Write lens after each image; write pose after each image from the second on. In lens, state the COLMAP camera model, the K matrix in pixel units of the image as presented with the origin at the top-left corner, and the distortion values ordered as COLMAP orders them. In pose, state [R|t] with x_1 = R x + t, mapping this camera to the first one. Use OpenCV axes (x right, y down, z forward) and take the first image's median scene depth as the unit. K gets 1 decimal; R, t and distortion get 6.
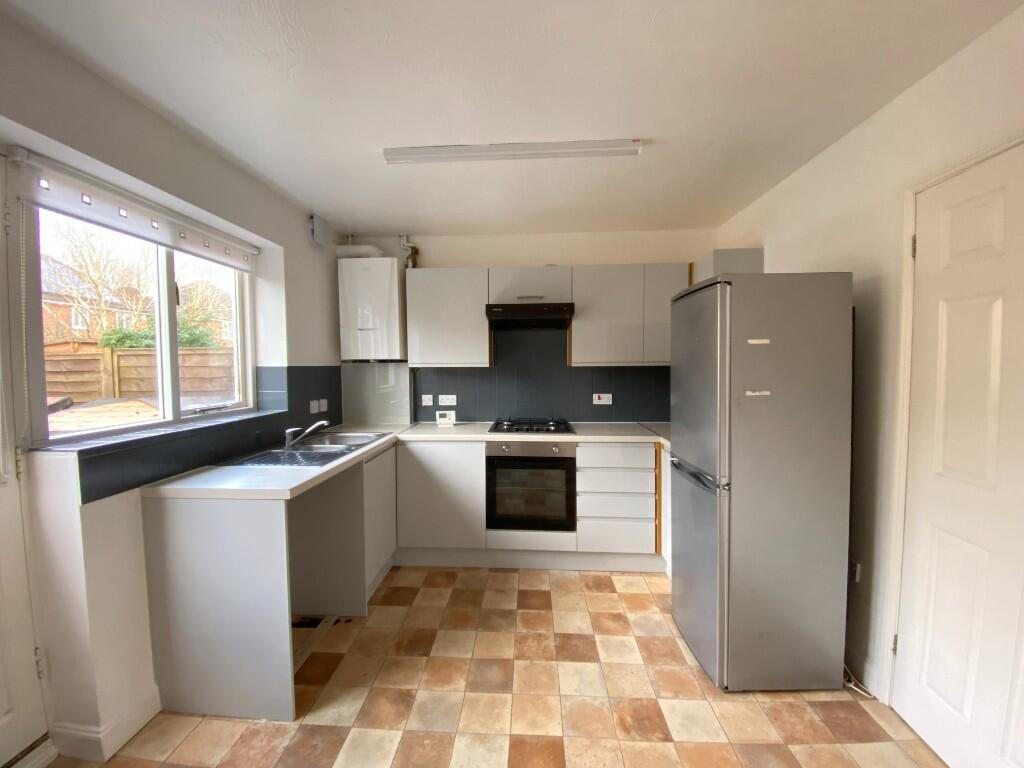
lens RADIAL K [[413.2, 0, 512.0], [0, 413.2, 384.0], [0, 0, 1]] dist [0.022387, -0.021572]
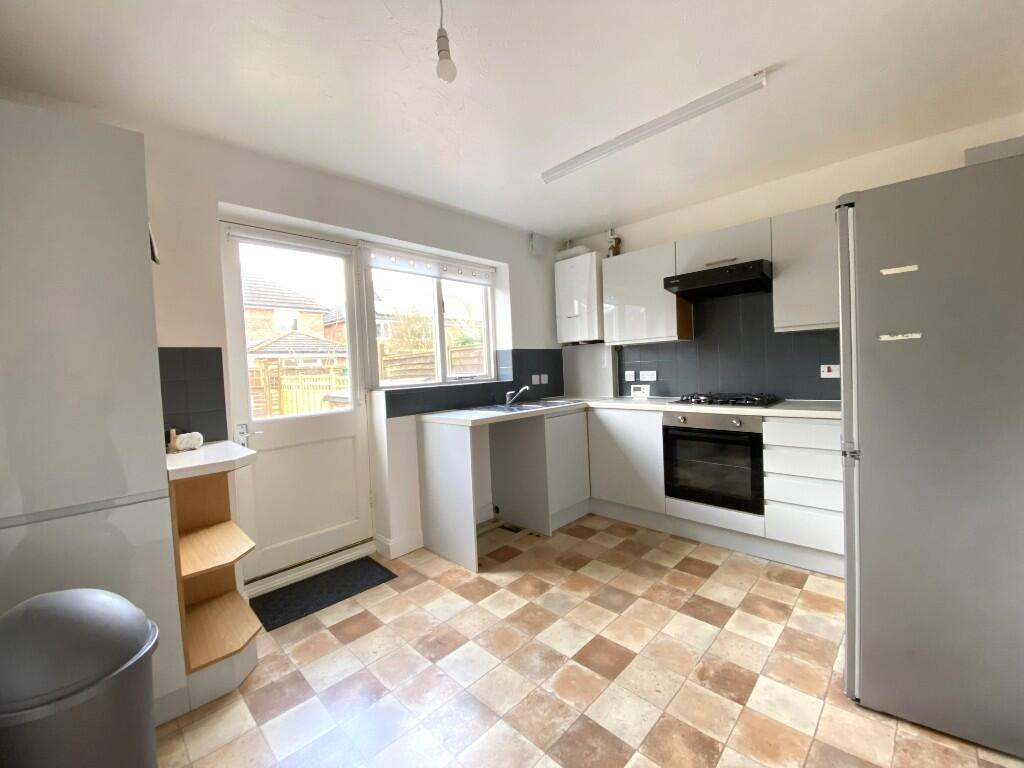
lens RADIAL K [[413.2, 0, 512.0], [0, 413.2, 384.0], [0, 0, 1]] dist [0.022387, -0.021572]
pose [[0.750772, -0.001946, -0.660559, 0.372269], [0.009948, 0.999916, 0.008361, 0.063719], [0.660487, -0.012848, 0.750728, -0.037831]]
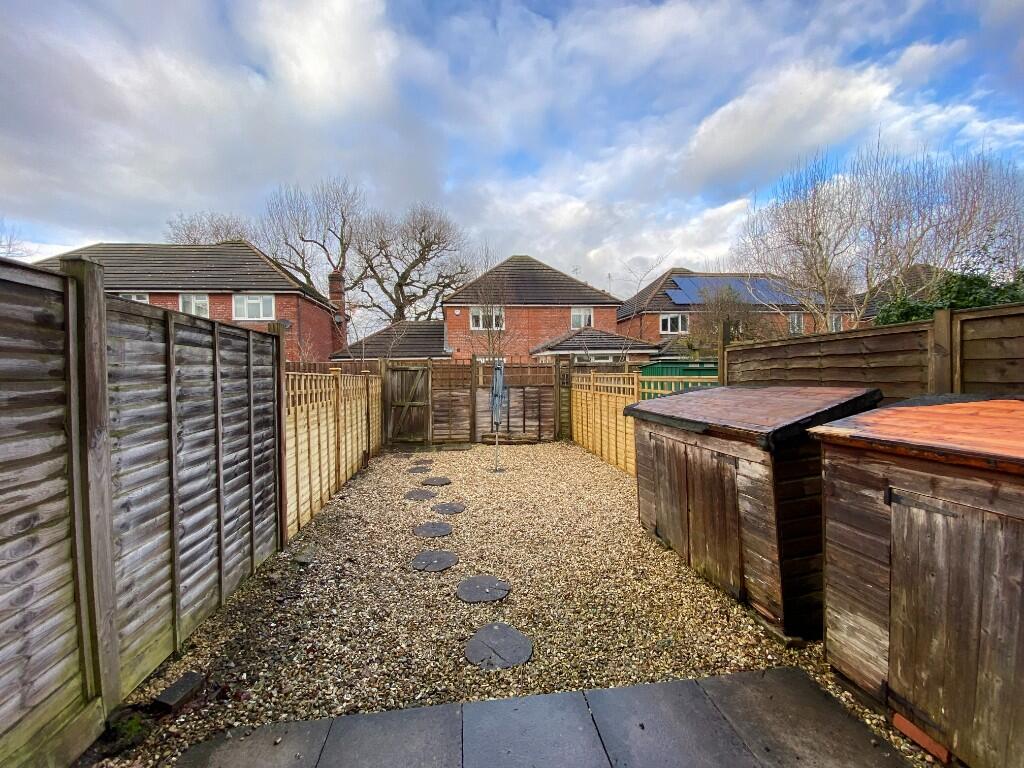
lens RADIAL K [[413.2, 0, 512.0], [0, 413.2, 384.0], [0, 0, 1]] dist [0.022387, -0.021572]
pose [[0.189690, 0.022586, -0.981584, -0.711036], [-0.031281, 0.999367, 0.016950, 0.043440], [0.981346, 0.027490, 0.190276, 0.376072]]
